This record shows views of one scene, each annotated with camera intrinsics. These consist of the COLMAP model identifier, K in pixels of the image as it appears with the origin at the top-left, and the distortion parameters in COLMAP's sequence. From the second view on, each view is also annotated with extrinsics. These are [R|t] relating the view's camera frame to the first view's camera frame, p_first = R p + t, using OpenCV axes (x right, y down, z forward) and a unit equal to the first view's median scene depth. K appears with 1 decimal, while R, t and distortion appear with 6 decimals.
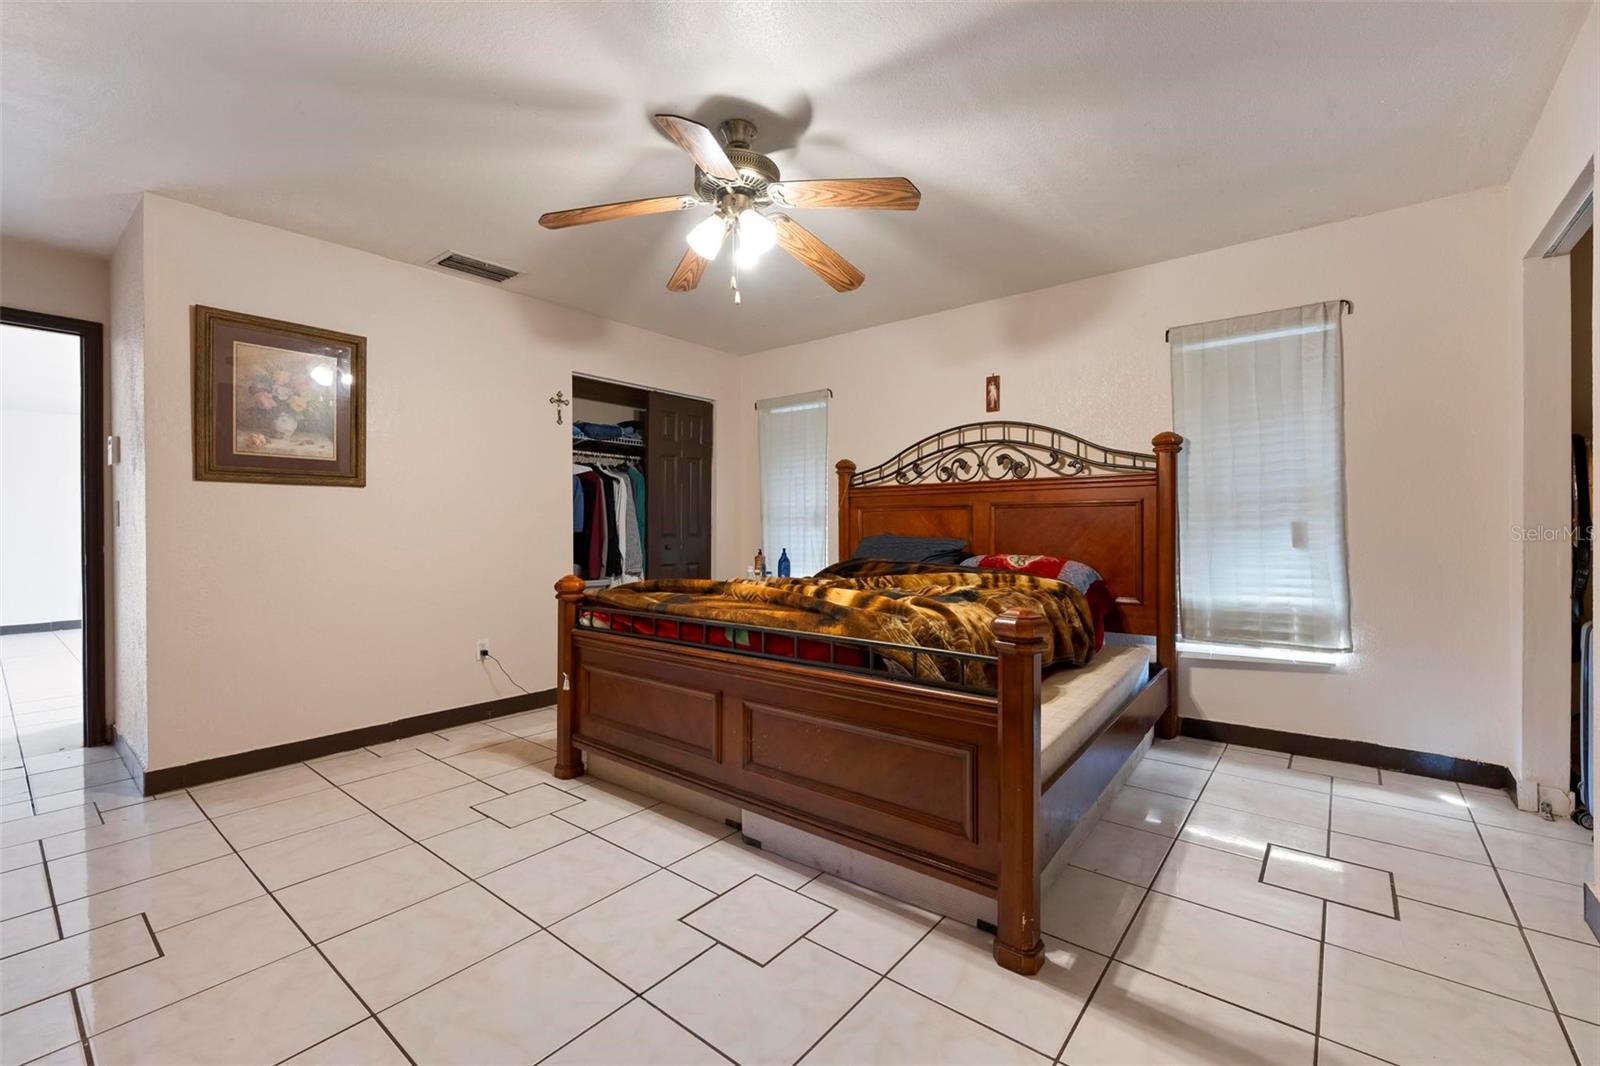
lens RADIAL K [[668.0, 0, 798.0], [0, 668.0, 533.4], [0, 0, 1]] dist [-0.004253, -0.000938]
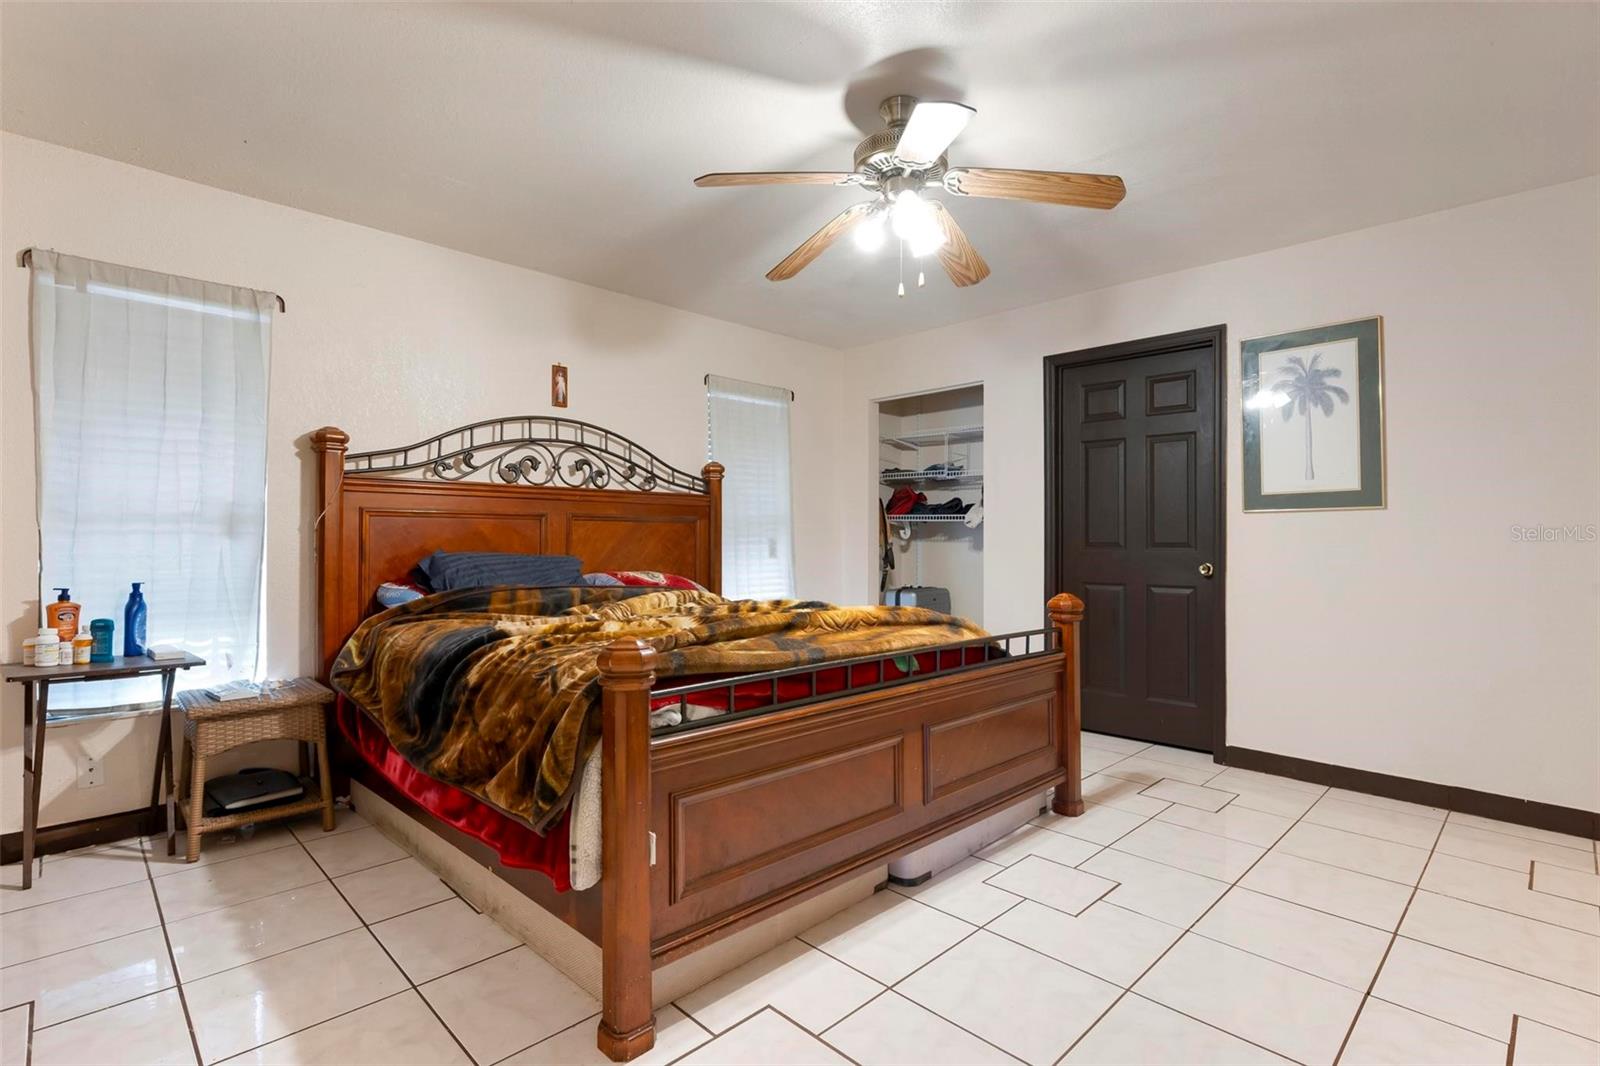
lens RADIAL K [[761.4, 0, 796.7], [0, 761.4, 531.3], [0, 0, 1]] dist [0.012881, -0.000013]
pose [[0.118516, 0.013500, 0.992860, -0.666480], [0.003058, 0.999898, -0.013961, -0.007142], [-0.992947, 0.004691, 0.118462, 0.598241]]
